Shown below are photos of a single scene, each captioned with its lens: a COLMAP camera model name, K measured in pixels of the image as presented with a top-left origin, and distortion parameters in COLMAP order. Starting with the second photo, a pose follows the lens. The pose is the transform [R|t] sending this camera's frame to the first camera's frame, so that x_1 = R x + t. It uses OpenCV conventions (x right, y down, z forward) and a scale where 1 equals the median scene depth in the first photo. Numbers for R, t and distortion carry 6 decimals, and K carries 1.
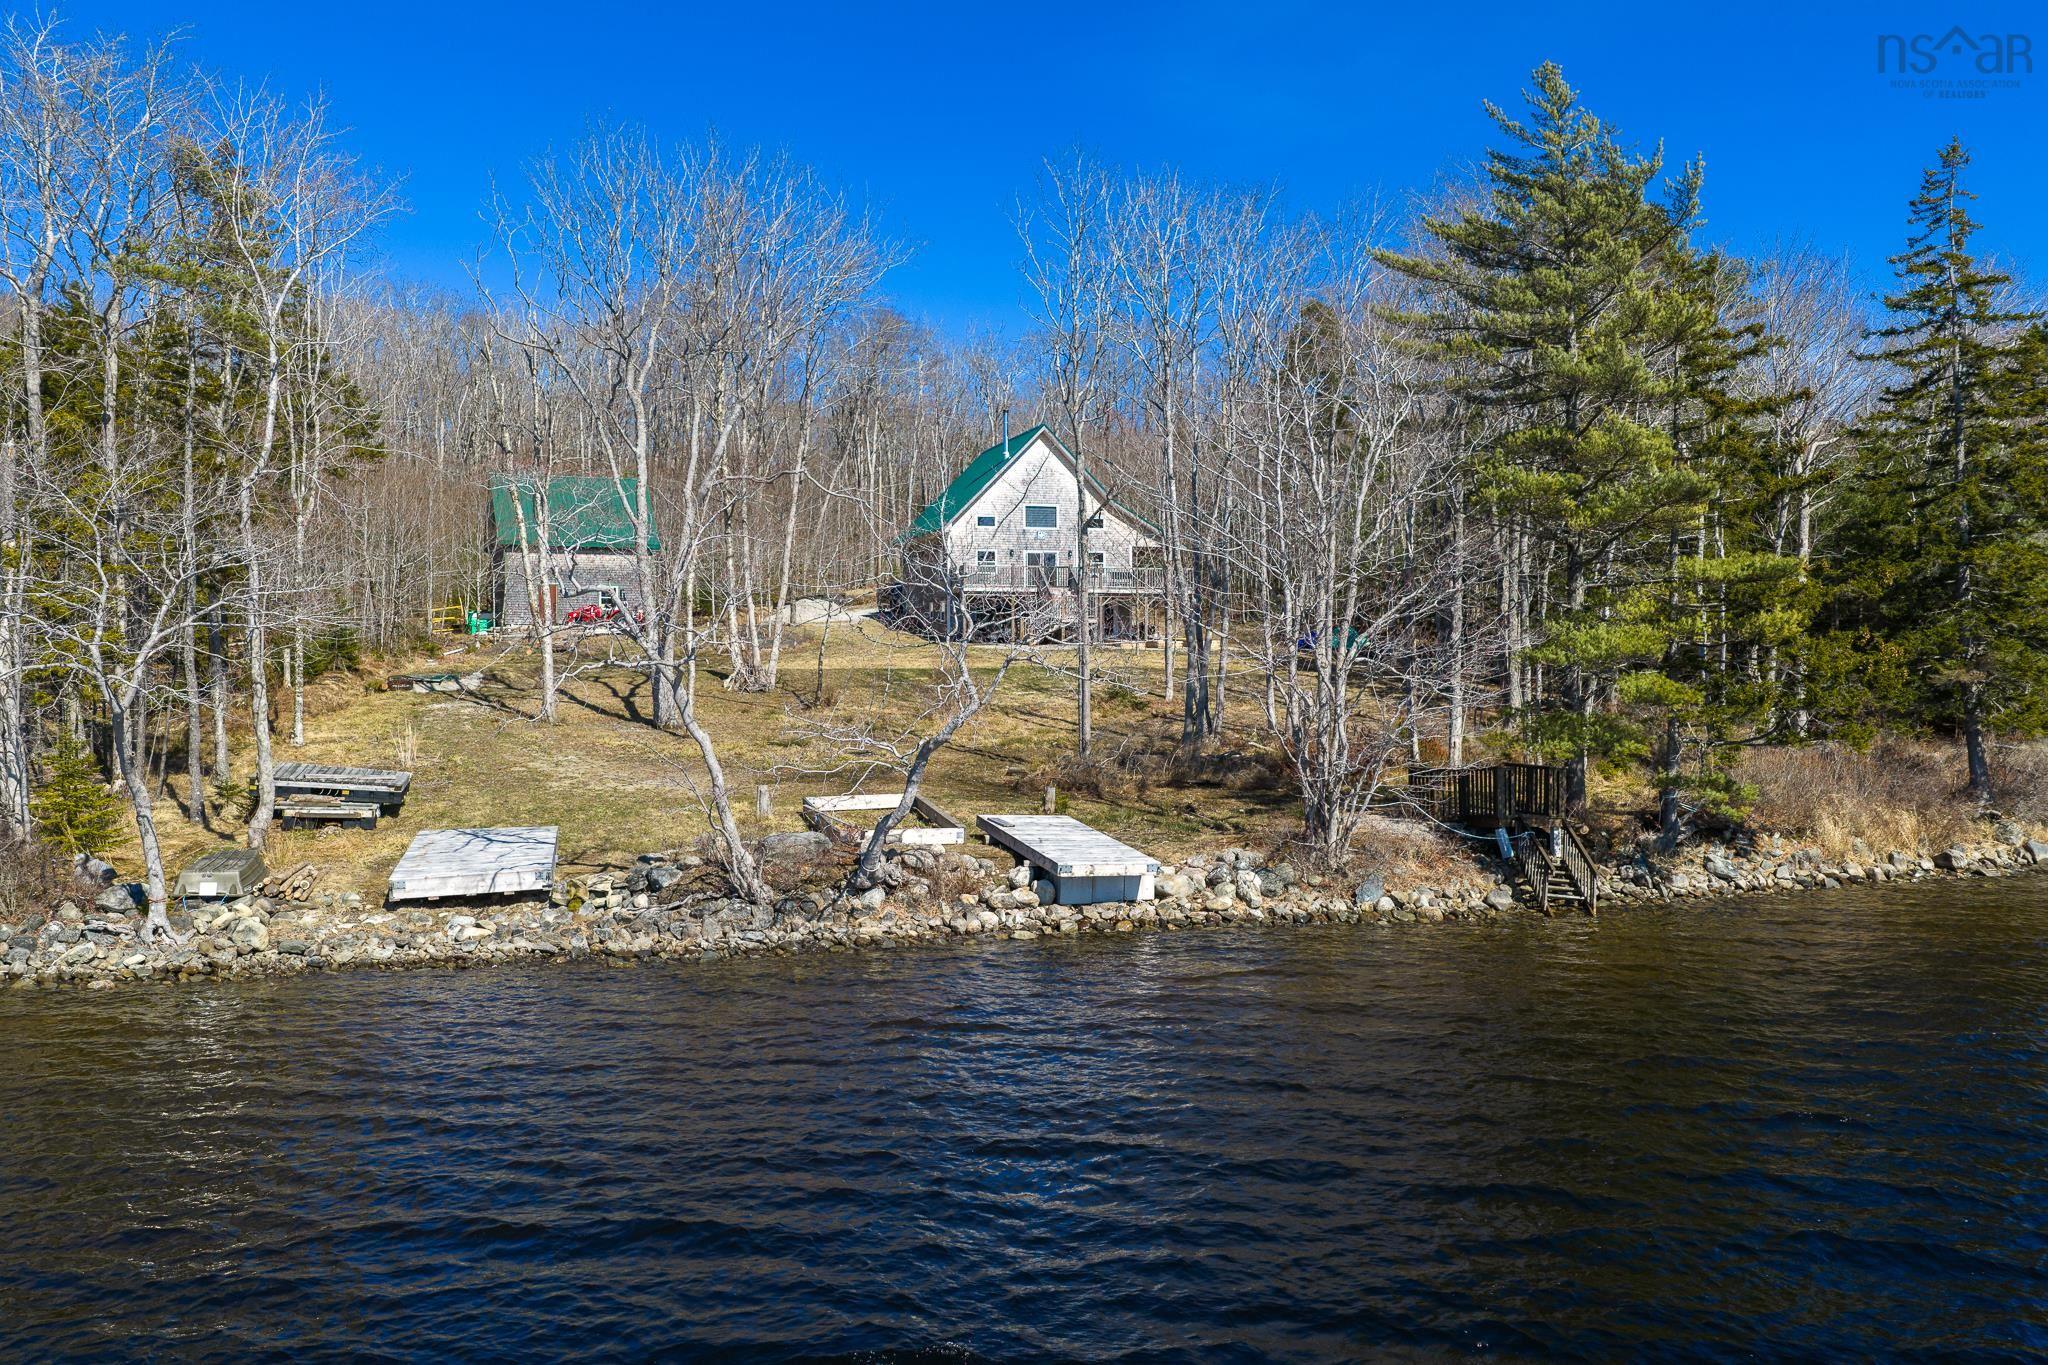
lens RADIAL K [[1696.7, 0, 1024.0], [0, 1696.7, 682.5], [0, 0, 1]] dist [0.027654, 0.001273]
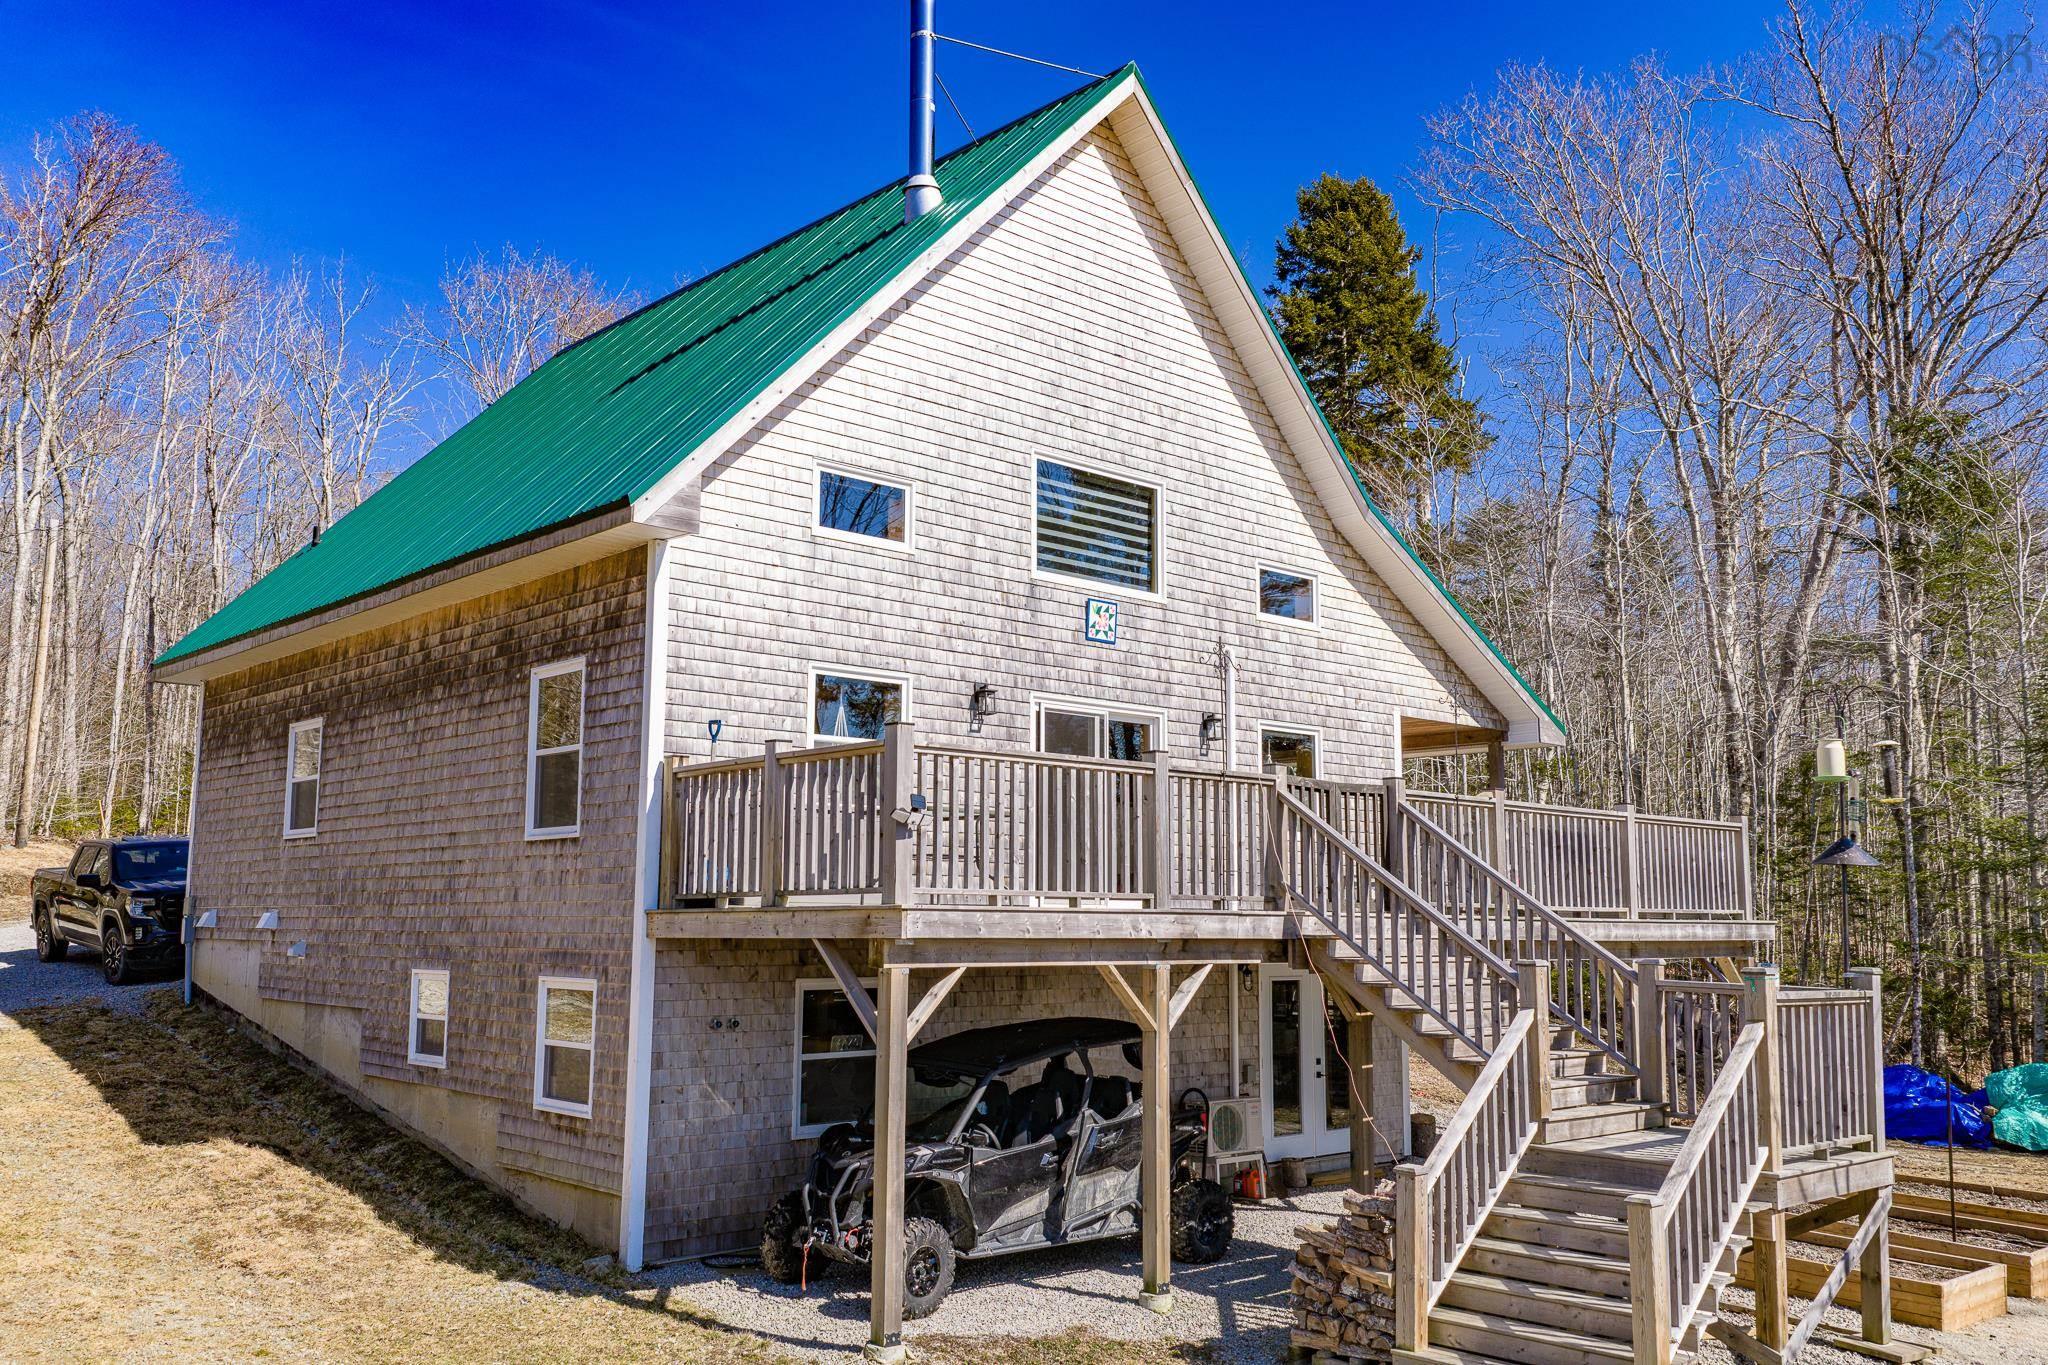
lens RADIAL K [[1696.7, 0, 1024.0], [0, 1696.7, 682.5], [0, 0, 1]] dist [0.027654, 0.001273]
pose [[0.899182, 0.069465, 0.432025, -0.079829], [0.001701, 0.986756, -0.162201, -0.049811], [-0.437571, 0.146583, 0.887156, 0.843416]]
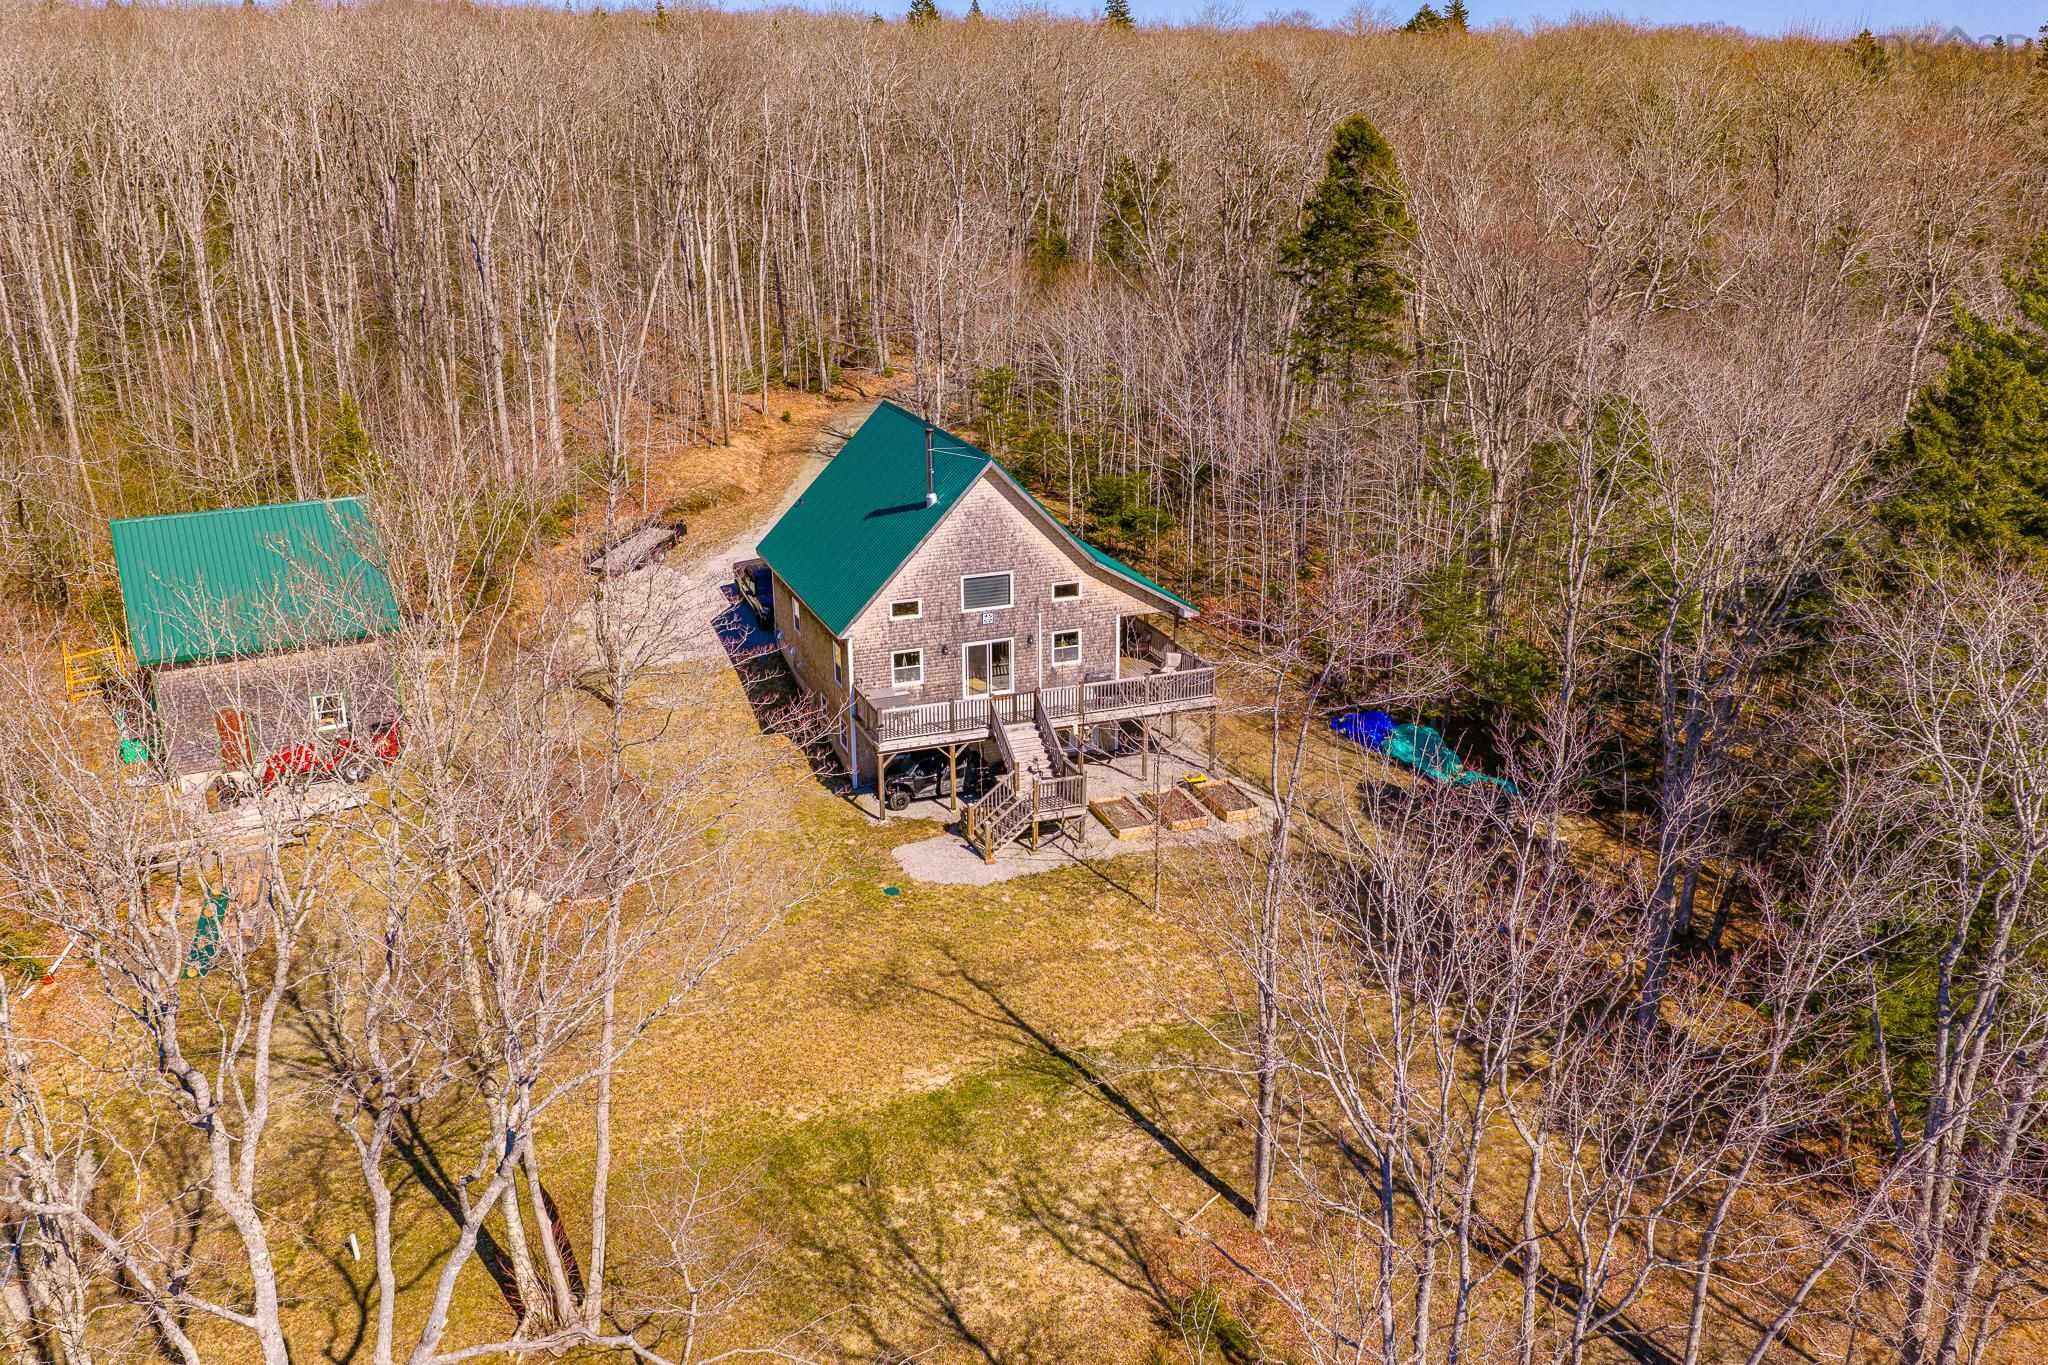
lens RADIAL K [[1696.7, 0, 1024.0], [0, 1696.7, 682.5], [0, 0, 1]] dist [0.027654, 0.001273]
pose [[0.995888, -0.026839, 0.086524, -0.033994], [-0.000666, 0.952912, 0.303247, -0.265100], [-0.090588, -0.302057, 0.948976, 0.368899]]
